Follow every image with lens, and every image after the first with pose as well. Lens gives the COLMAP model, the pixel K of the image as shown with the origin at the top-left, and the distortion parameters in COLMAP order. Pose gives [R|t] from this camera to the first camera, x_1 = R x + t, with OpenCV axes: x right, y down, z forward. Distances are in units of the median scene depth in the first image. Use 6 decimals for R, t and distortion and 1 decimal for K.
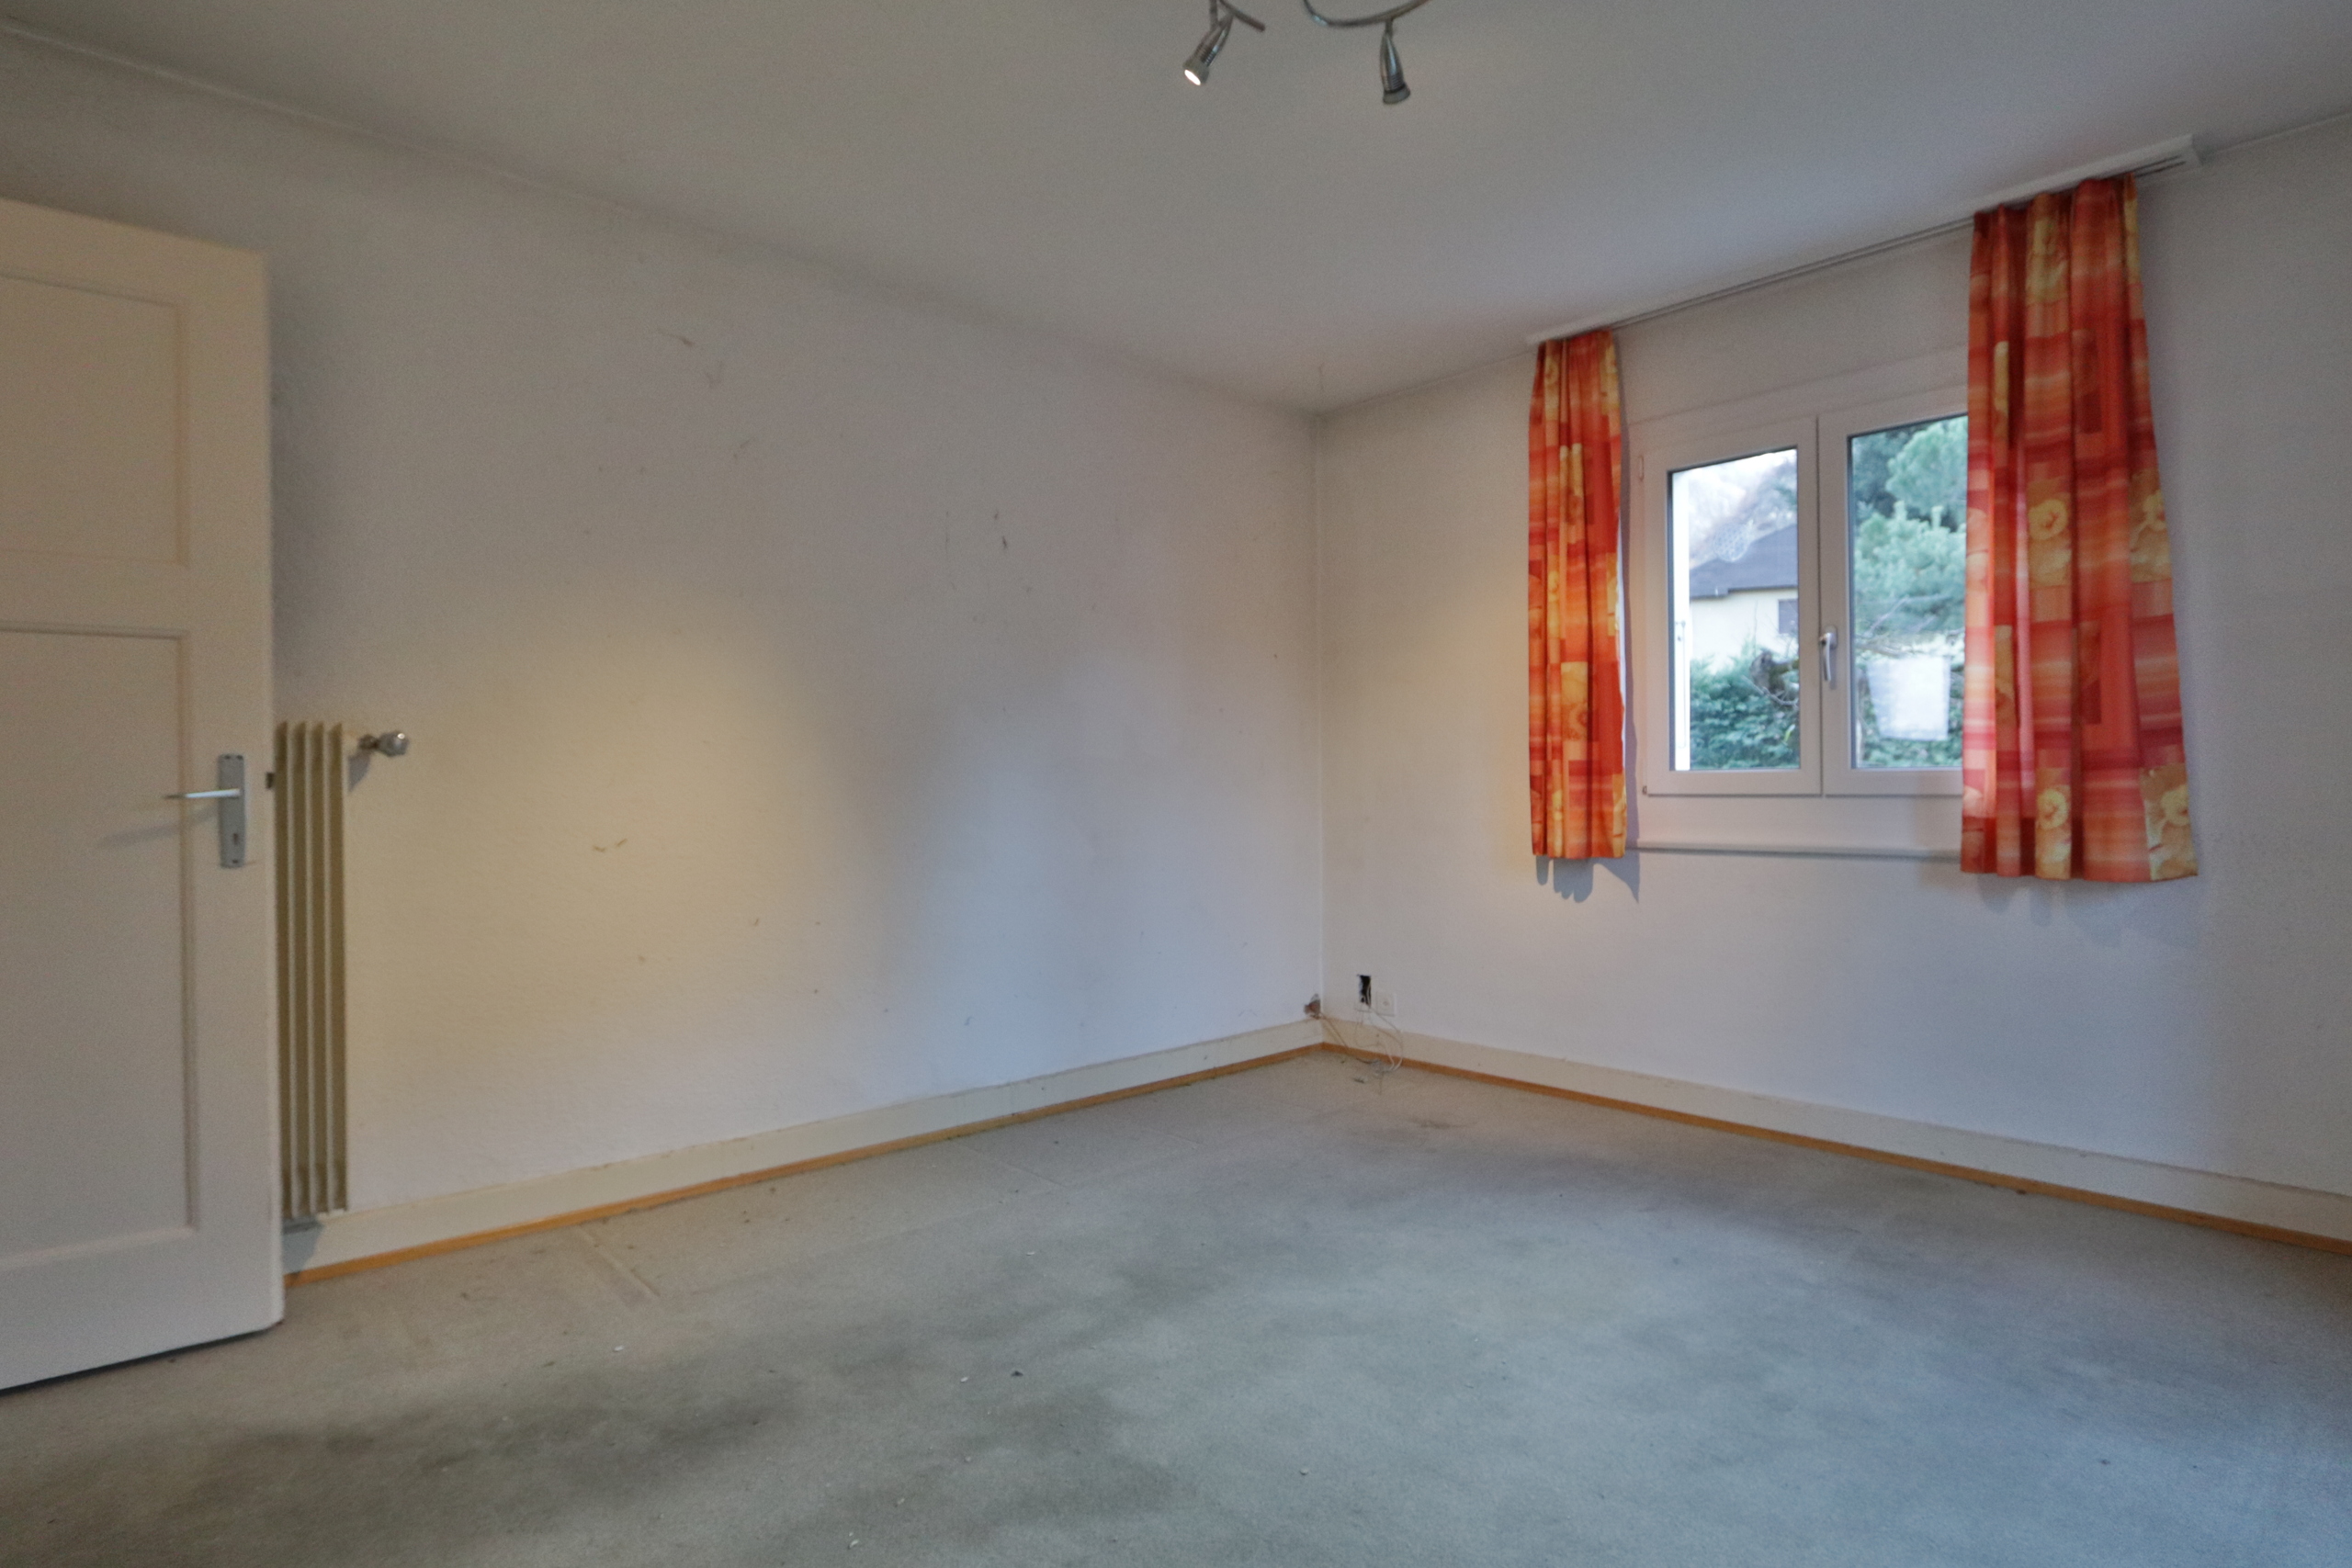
lens RADIAL K [[1240.8, 0, 1176.0], [0, 1240.8, 784.0], [0, 0, 1]] dist [0.001713, 0.000065]
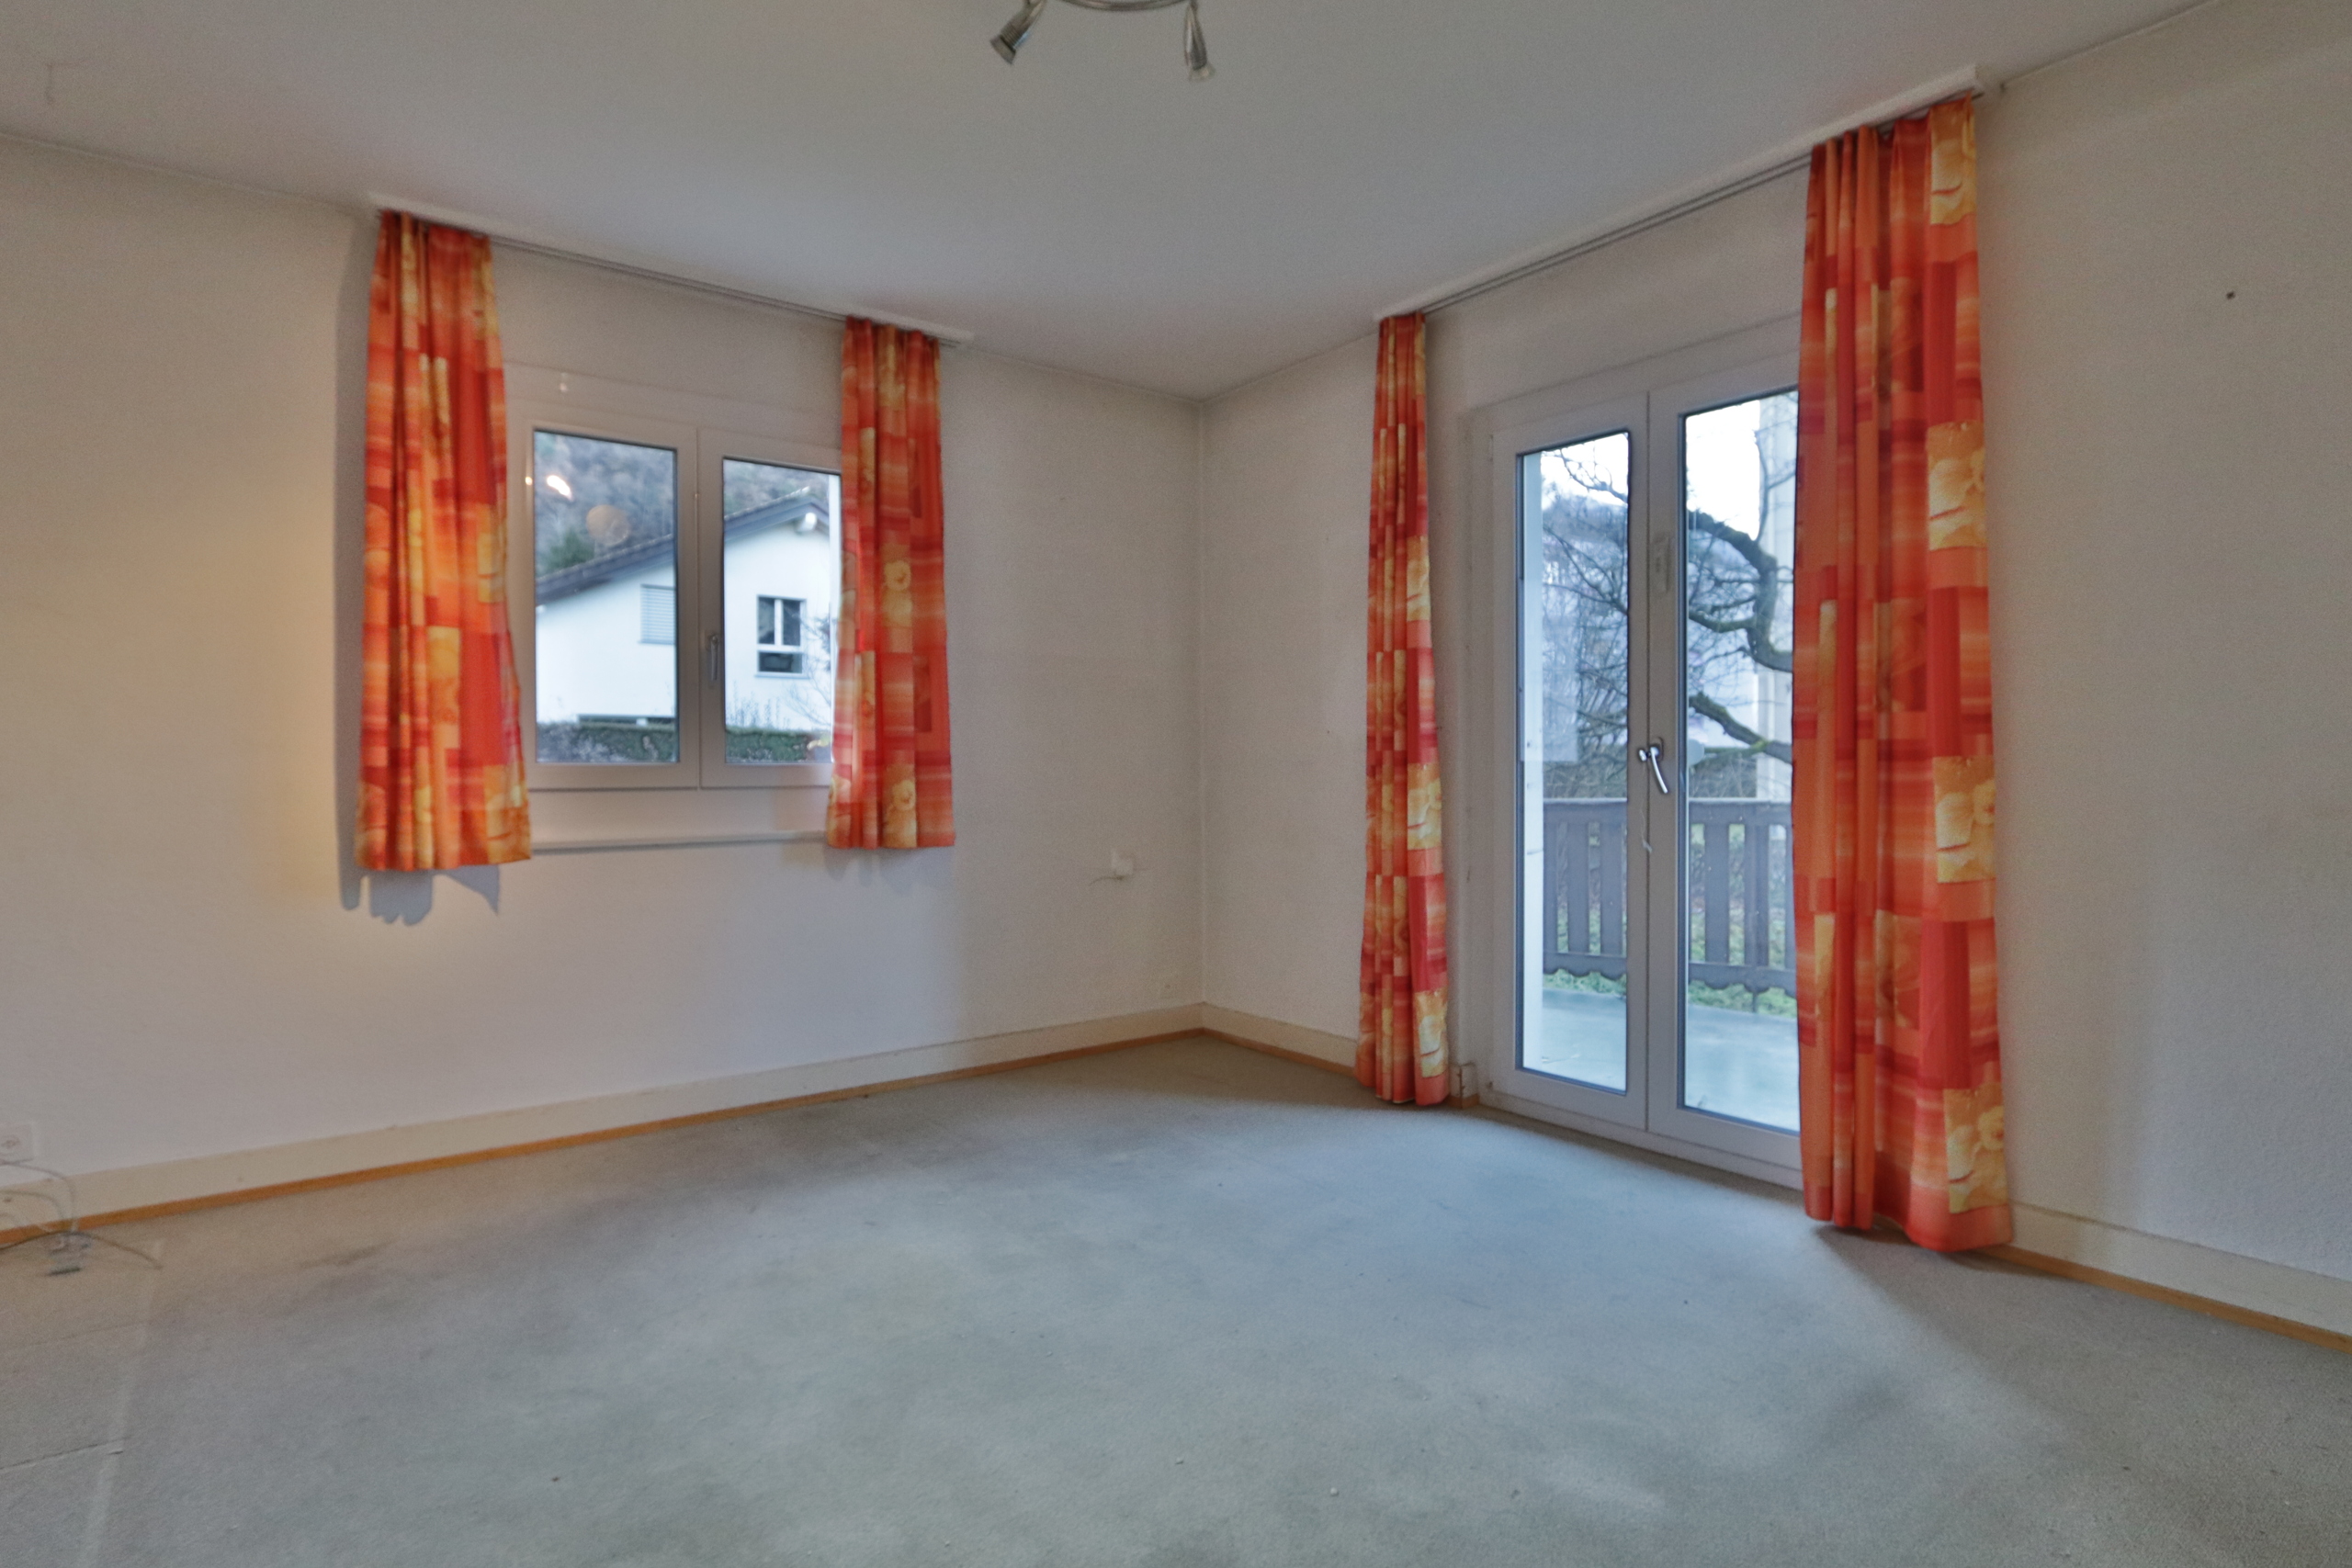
lens RADIAL K [[1233.9, 0, 1165.0], [0, 1233.9, 782.3], [0, 0, 1]] dist [-0.014656, -0.000503]
pose [[0.082465, -0.002421, 0.996591, -0.512571], [0.005683, 0.999982, 0.001959, 0.004933], [-0.996578, 0.005502, 0.082477, 0.543240]]
